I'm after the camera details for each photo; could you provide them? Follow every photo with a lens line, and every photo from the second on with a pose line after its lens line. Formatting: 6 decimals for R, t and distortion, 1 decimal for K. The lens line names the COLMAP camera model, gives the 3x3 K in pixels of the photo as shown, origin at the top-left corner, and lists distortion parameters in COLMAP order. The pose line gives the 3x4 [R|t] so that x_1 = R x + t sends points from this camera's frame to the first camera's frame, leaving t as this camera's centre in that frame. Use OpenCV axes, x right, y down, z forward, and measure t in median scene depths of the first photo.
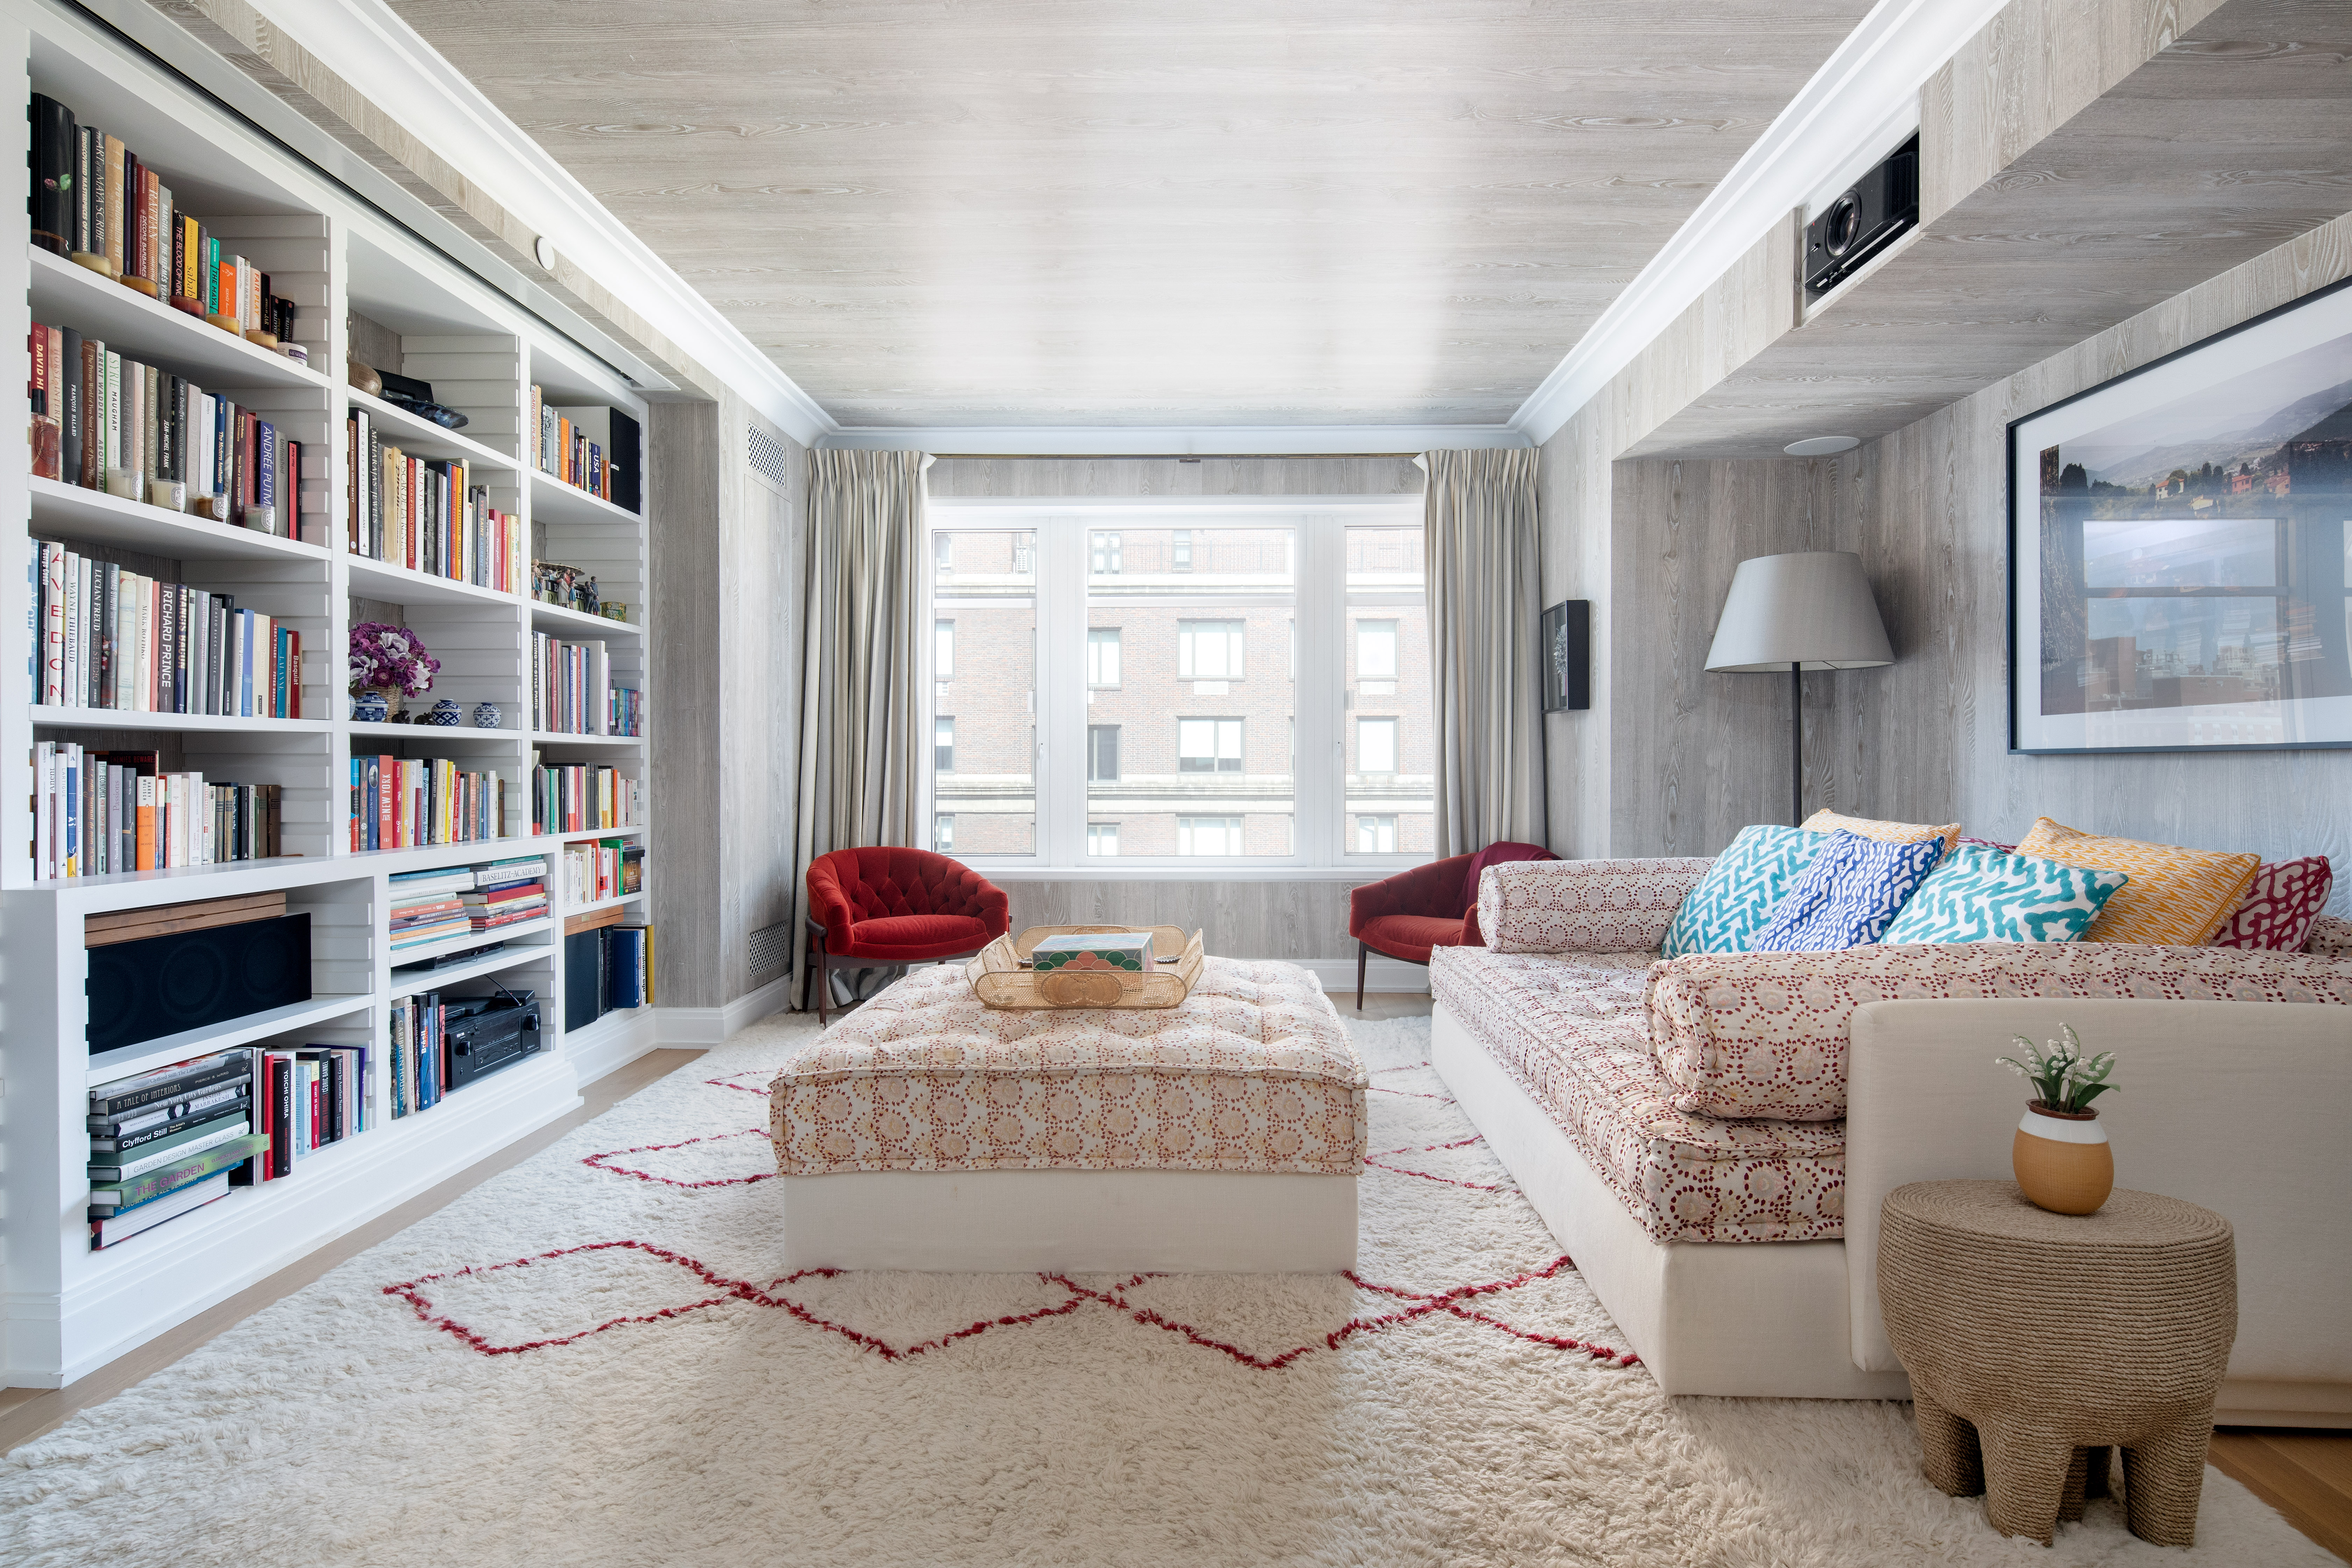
lens RADIAL K [[1139.6, 0, 1176.2], [0, 1139.6, 770.1], [0, 0, 1]] dist [-0.001521, -0.000003]
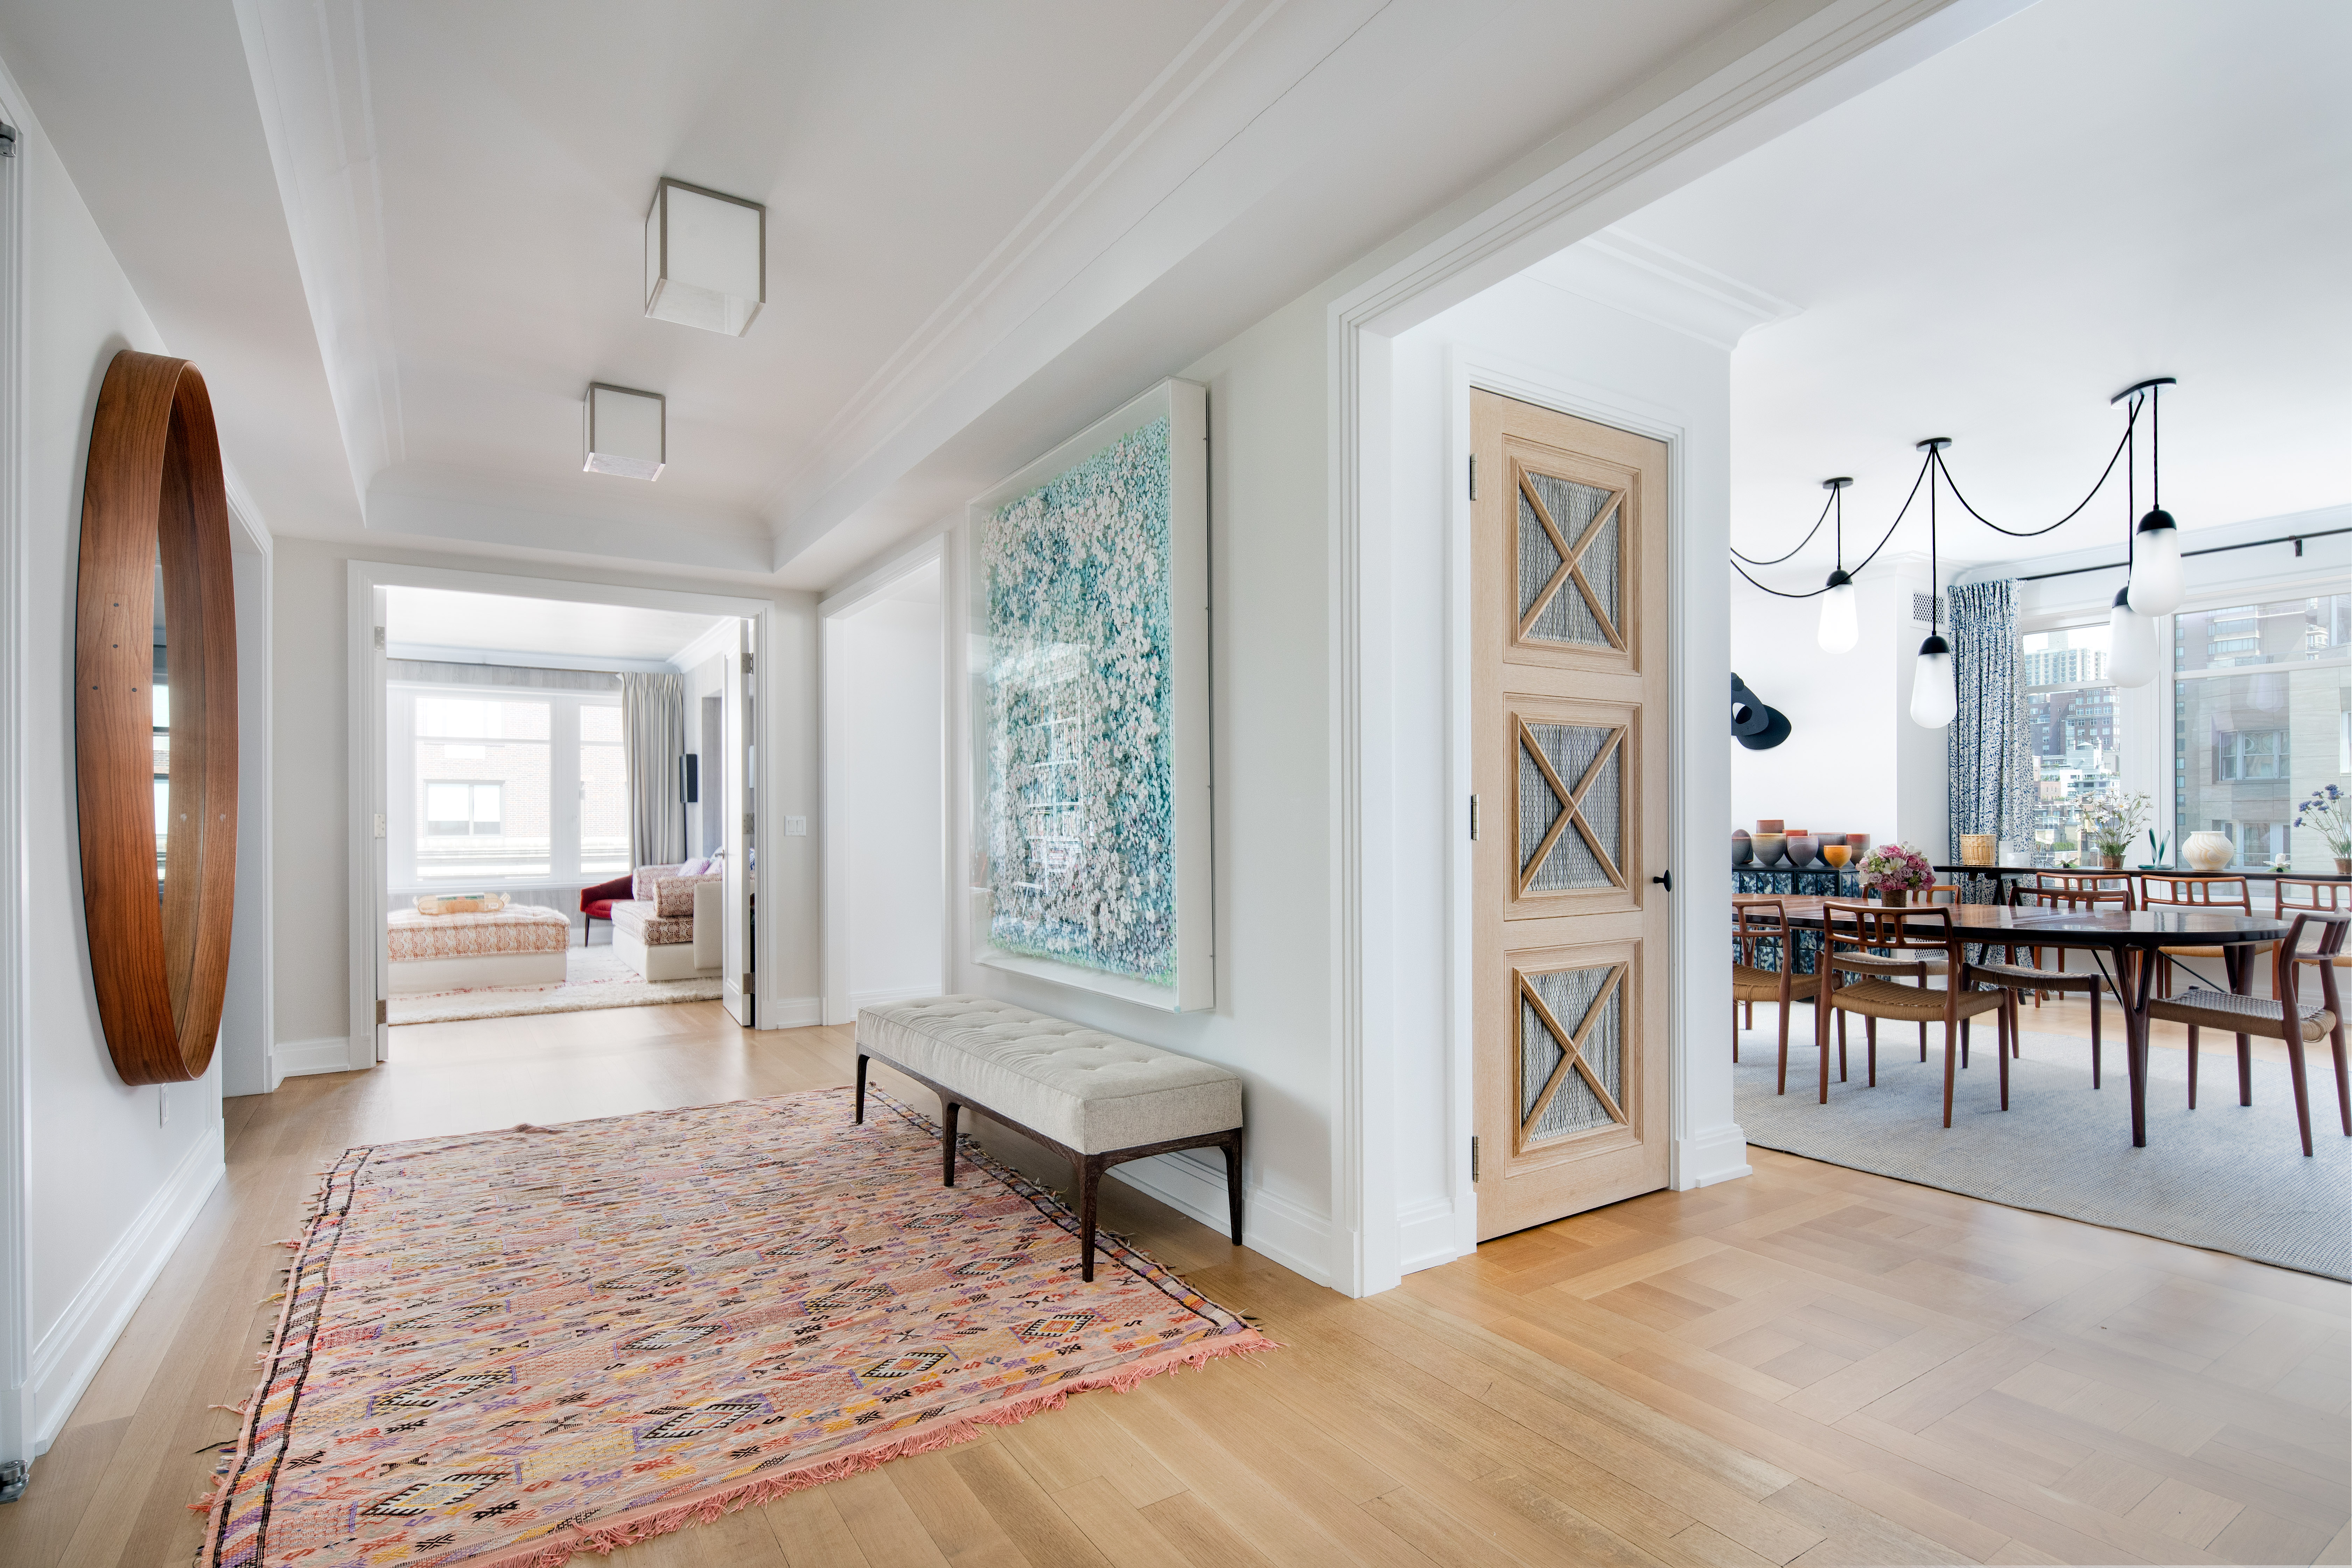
lens RADIAL K [[1139.6, 0, 1184.0], [0, 1139.6, 826.9], [0, 0, 1]] dist [-0.001521, -0.000003]
pose [[0.823845, -0.004321, 0.566799, -0.104476], [0.006721, 0.999975, -0.002146, 0.004153], [-0.566776, 0.005577, 0.823853, -1.210402]]
